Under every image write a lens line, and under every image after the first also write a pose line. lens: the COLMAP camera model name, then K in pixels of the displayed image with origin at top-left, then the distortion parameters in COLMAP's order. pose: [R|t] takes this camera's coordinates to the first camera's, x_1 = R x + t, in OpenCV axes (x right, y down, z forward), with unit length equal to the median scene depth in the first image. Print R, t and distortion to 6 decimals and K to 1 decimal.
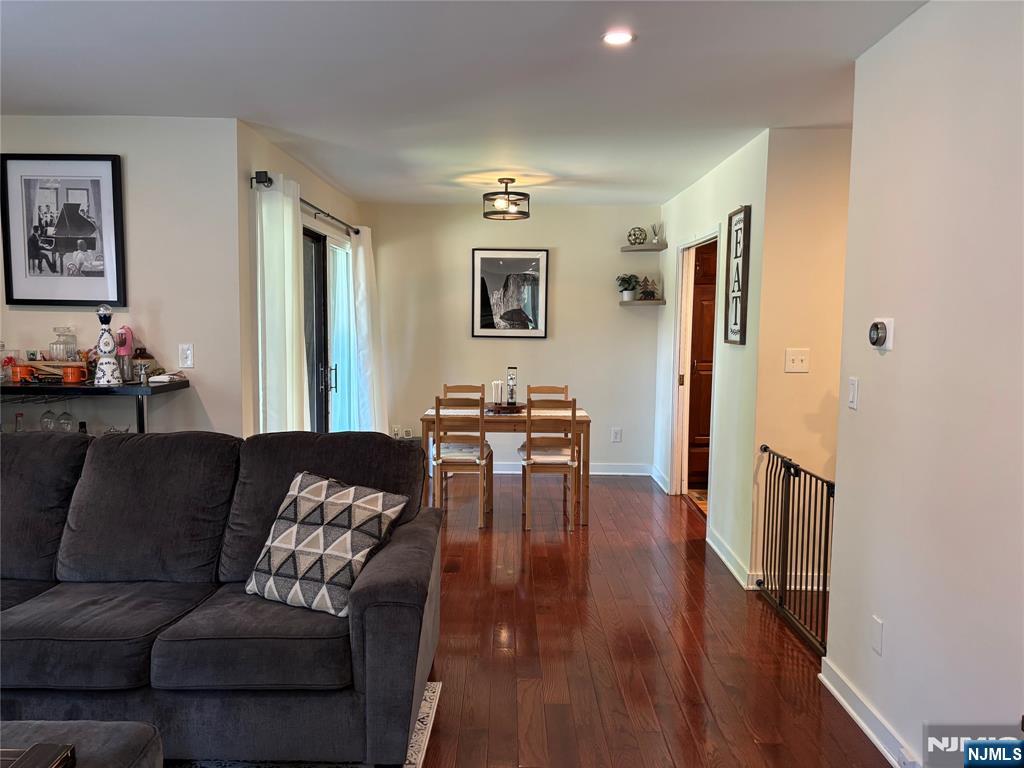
lens RADIAL K [[779.9, 0, 512.5], [0, 779.9, 387.7], [0, 0, 1]] dist [0.044014, -0.049518]
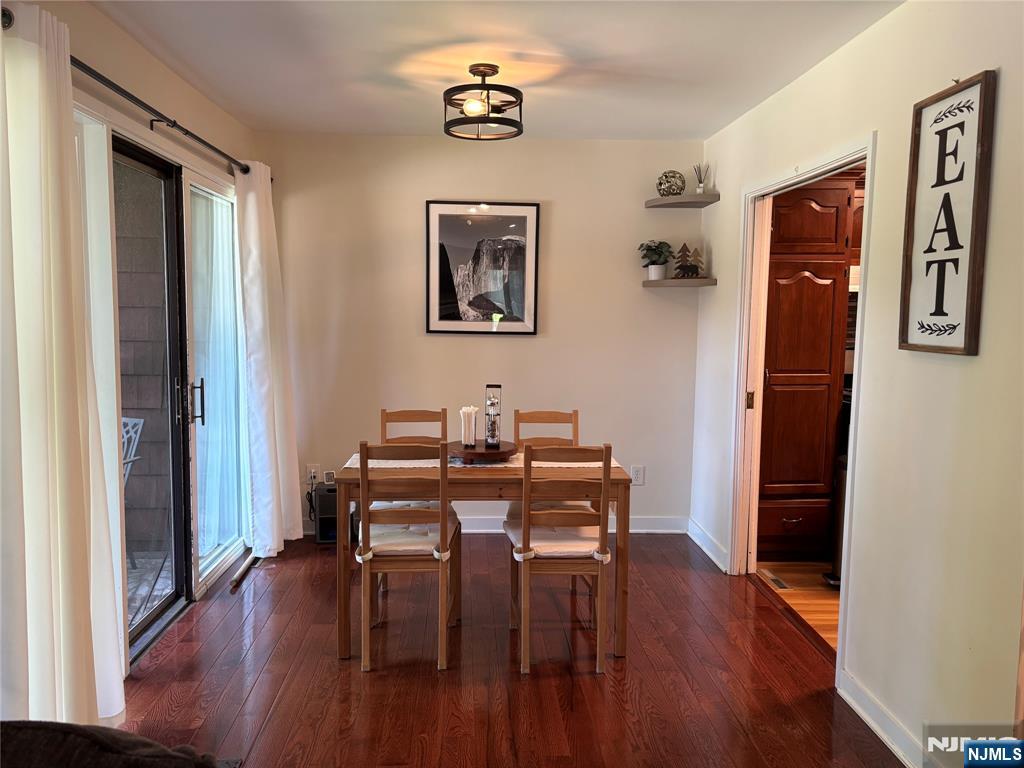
lens RADIAL K [[779.9, 0, 511.9], [0, 779.9, 379.4], [0, 0, 1]] dist [0.044014, -0.049518]
pose [[0.998437, -0.002989, 0.055812, -0.017502], [0.002911, 0.999995, 0.001473, -0.028189], [-0.055816, -0.001308, 0.998440, 0.354955]]
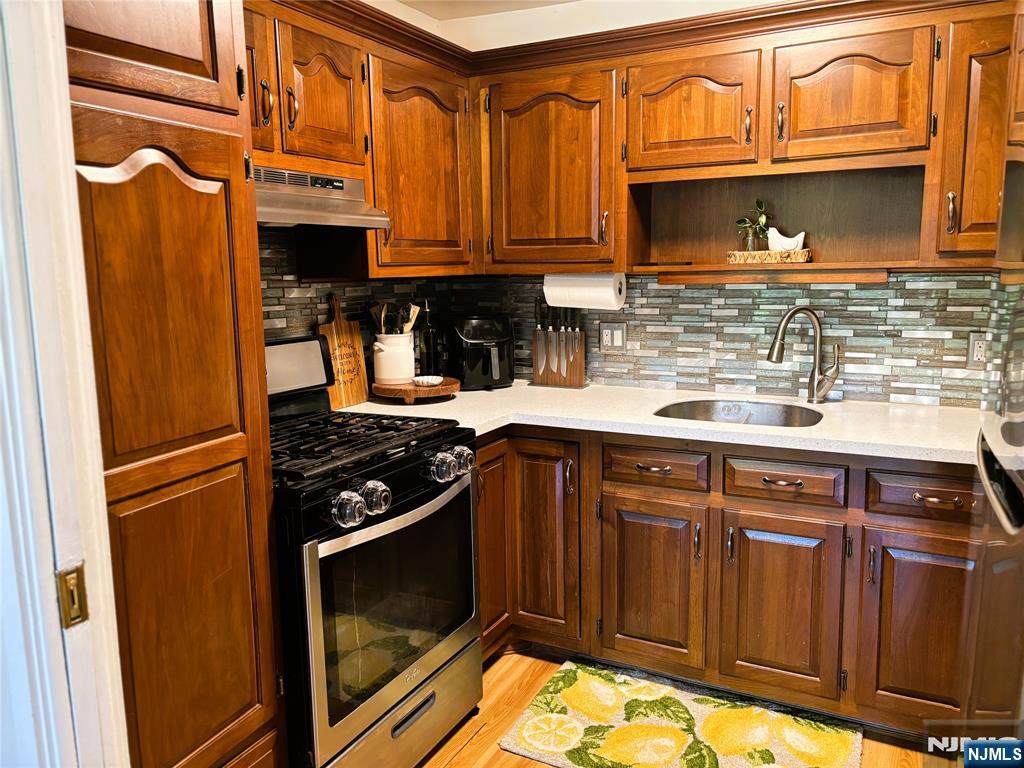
lens RADIAL K [[779.9, 0, 516.8], [0, 779.9, 382.1], [0, 0, 1]] dist [0.044014, -0.049518]
pose [[0.462609, -0.146611, 0.874356, 0.111502], [0.099129, 0.988601, 0.113320, -0.068265], [-0.881003, 0.034251, 0.471869, 0.813644]]
